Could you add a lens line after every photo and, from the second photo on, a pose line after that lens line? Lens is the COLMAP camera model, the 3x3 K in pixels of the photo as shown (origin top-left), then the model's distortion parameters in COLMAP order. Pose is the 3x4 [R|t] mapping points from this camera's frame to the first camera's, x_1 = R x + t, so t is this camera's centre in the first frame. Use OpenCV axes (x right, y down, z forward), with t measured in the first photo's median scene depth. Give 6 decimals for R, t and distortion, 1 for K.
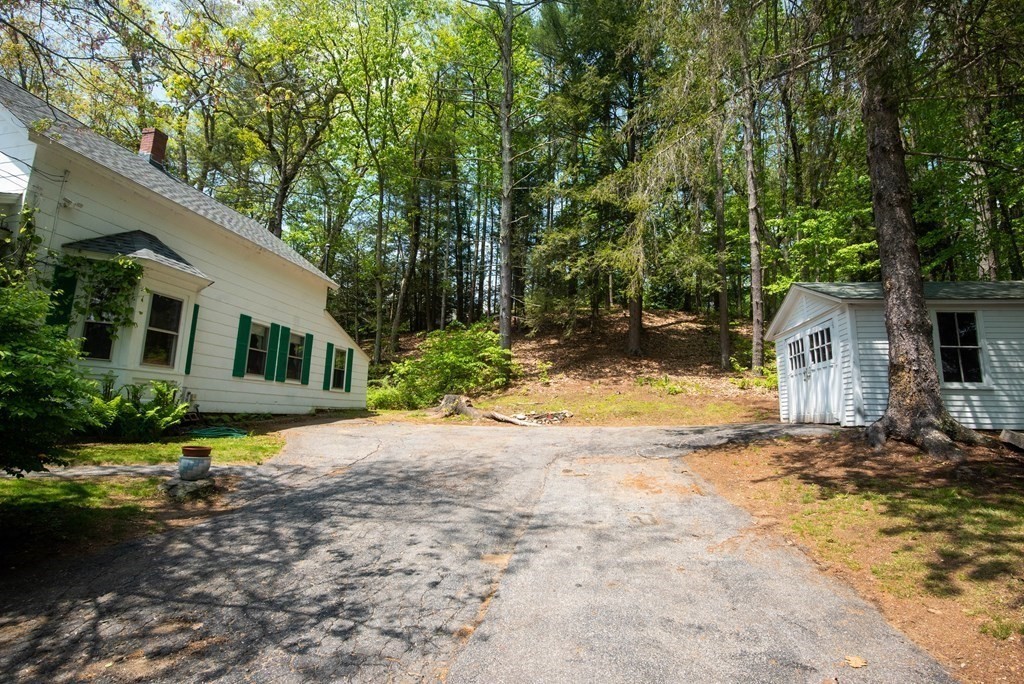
lens RADIAL K [[474.5, 0, 511.2], [0, 474.5, 338.5], [0, 0, 1]] dist [-0.021951, -0.009390]
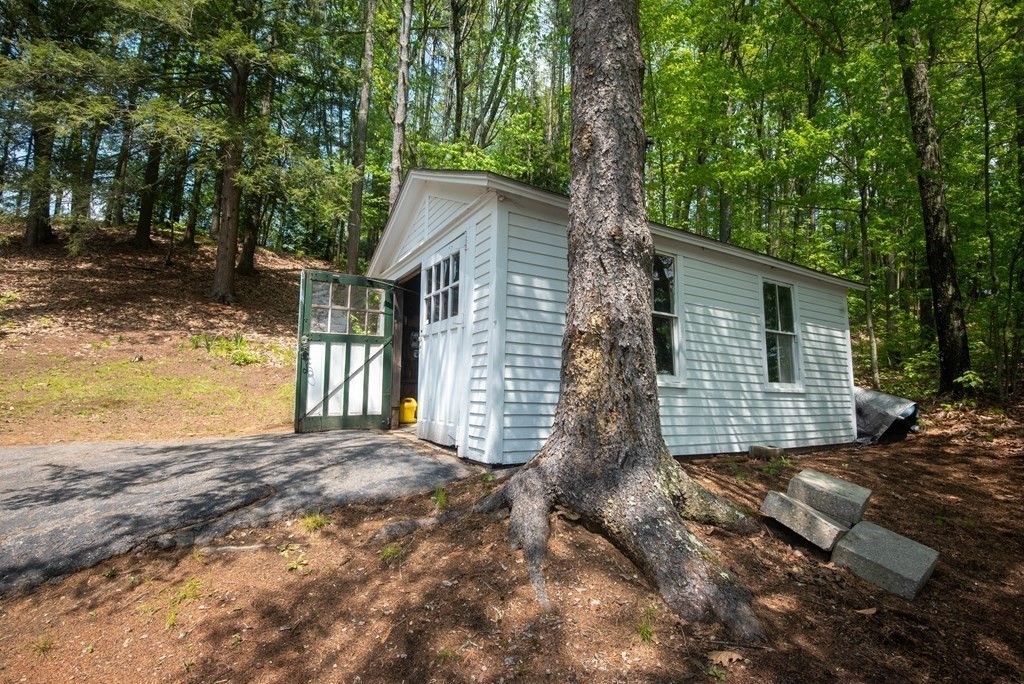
lens RADIAL K [[474.5, 0, 514.6], [0, 474.5, 339.8], [0, 0, 1]] dist [-0.021951, -0.009390]
pose [[0.764663, 0.058743, 0.641747, 0.375492], [-0.111537, 0.992872, 0.042017, 0.038764], [-0.634704, -0.103707, 0.765765, 0.525468]]
